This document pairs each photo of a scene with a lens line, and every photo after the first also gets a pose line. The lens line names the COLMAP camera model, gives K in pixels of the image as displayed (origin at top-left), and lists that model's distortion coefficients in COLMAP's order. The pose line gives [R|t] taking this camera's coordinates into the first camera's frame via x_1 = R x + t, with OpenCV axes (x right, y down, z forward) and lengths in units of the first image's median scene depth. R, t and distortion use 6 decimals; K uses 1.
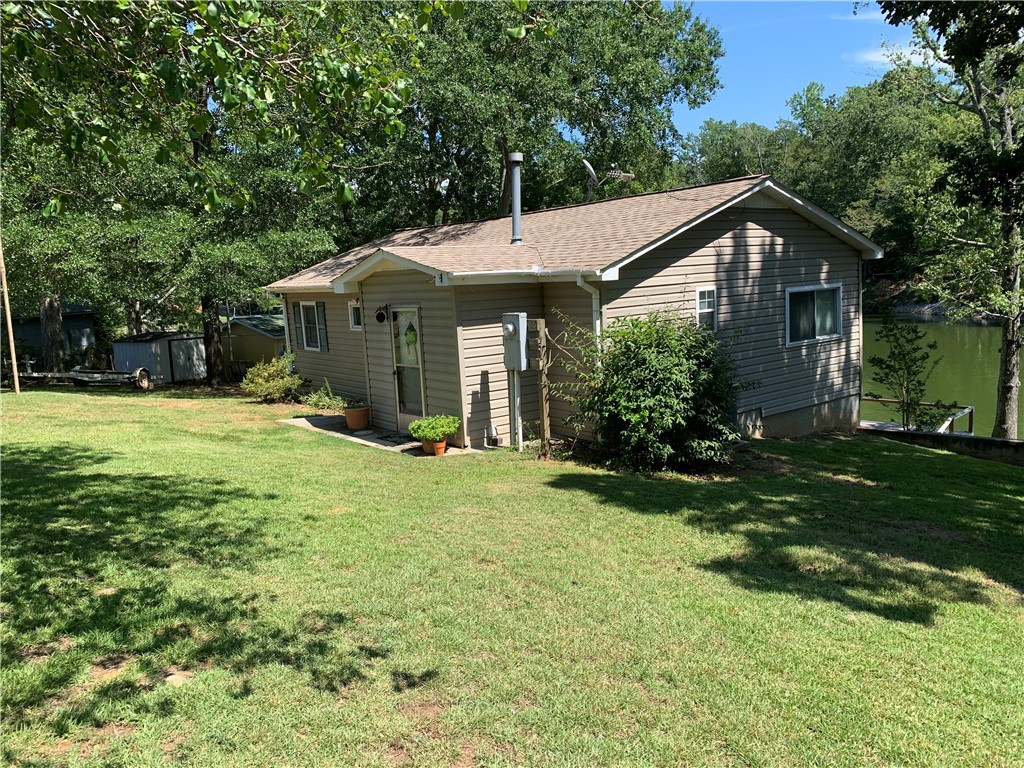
lens RADIAL K [[784.0, 0, 503.6], [0, 784.0, 392.0], [0, 0, 1]] dist [0.046293, -0.060093]
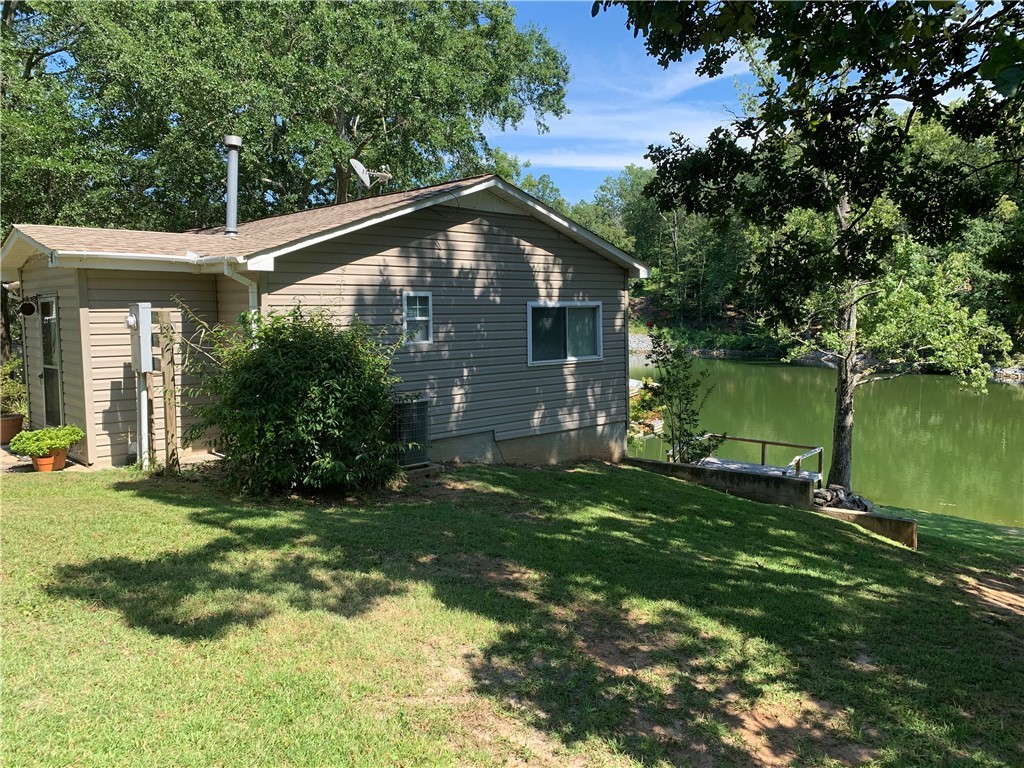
lens RADIAL K [[784.0, 0, 522.5], [0, 784.0, 377.3], [0, 0, 1]] dist [0.046293, -0.060093]
pose [[0.994287, 0.035467, 0.100674, 0.260068], [-0.028992, 0.997459, -0.065071, 0.015773], [-0.102726, 0.061780, 0.992789, 0.099917]]
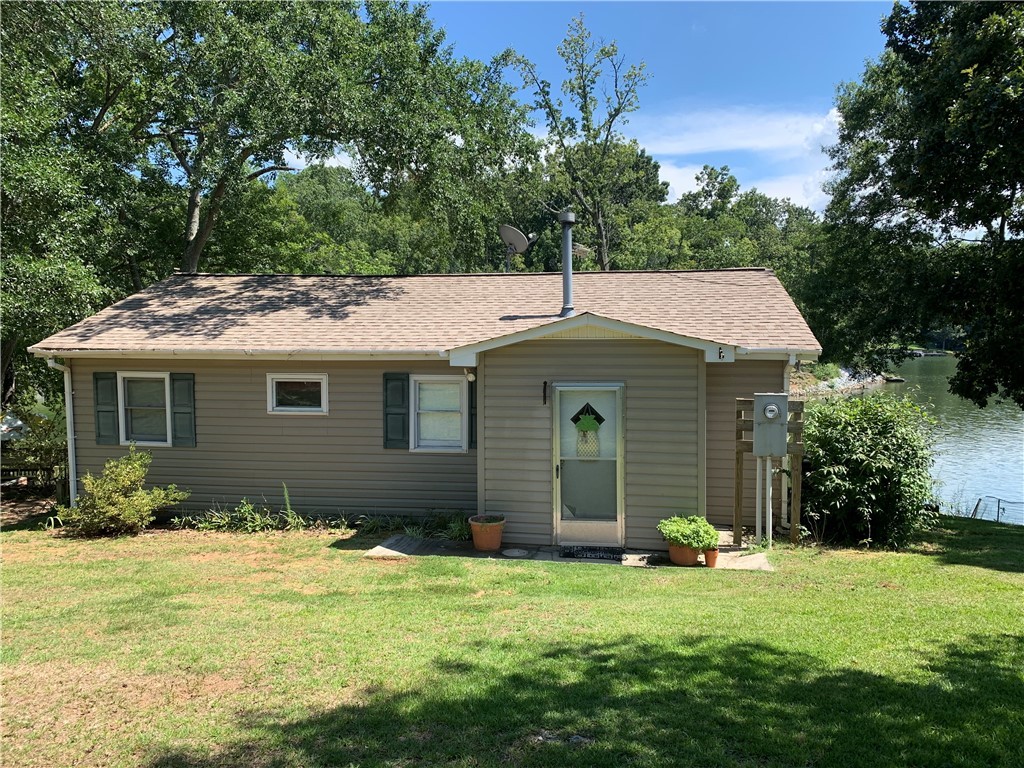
lens RADIAL K [[784.0, 0, 512.1], [0, 784.0, 380.5], [0, 0, 1]] dist [0.046293, -0.060093]
pose [[0.721958, 0.002636, 0.691932, -0.648190], [0.066731, 0.995066, -0.073419, -0.052440], [-0.688711, 0.099179, 0.718220, 0.422369]]
